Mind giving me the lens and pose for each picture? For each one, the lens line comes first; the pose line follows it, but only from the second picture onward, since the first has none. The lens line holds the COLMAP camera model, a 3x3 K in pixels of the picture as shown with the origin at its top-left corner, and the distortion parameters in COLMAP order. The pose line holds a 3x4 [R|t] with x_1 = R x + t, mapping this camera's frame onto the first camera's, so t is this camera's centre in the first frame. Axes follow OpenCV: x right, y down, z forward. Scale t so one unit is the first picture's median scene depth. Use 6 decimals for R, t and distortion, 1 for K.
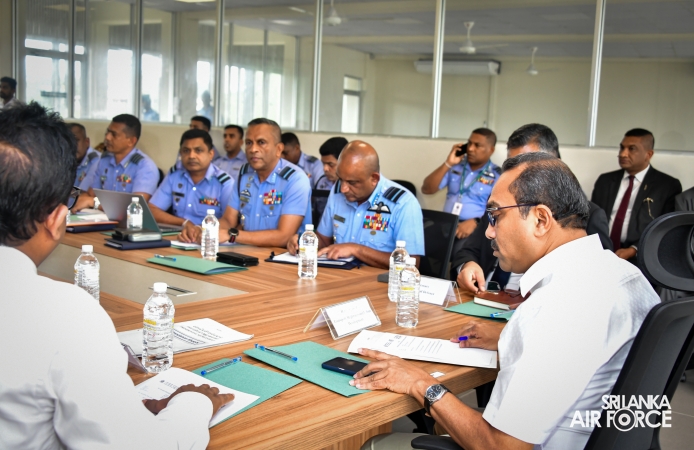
lens RADIAL K [[798.4, 0, 347.0], [0, 798.4, 225.0], [0, 0, 1]] dist [-0.030359, -0.006786]
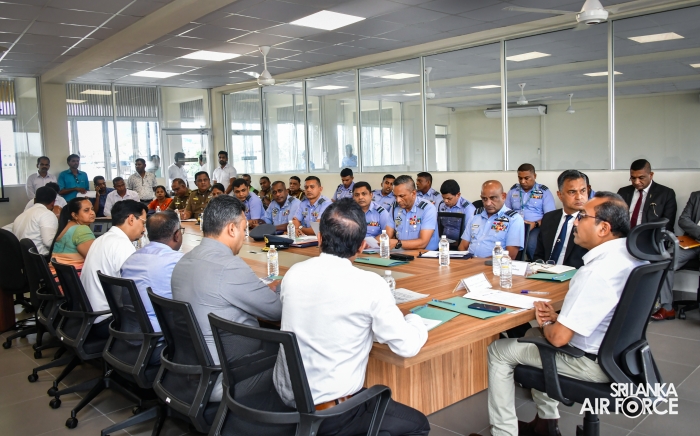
lens RADIAL K [[575.9, 0, 350.0], [0, 575.9, 218.0], [0, 0, 1]] dist [-0.044396, -0.001791]
pose [[0.985626, -0.070112, -0.153708, -0.035940], [0.066514, 0.997380, -0.028432, -0.011664], [0.155299, 0.017800, 0.987707, -0.208149]]
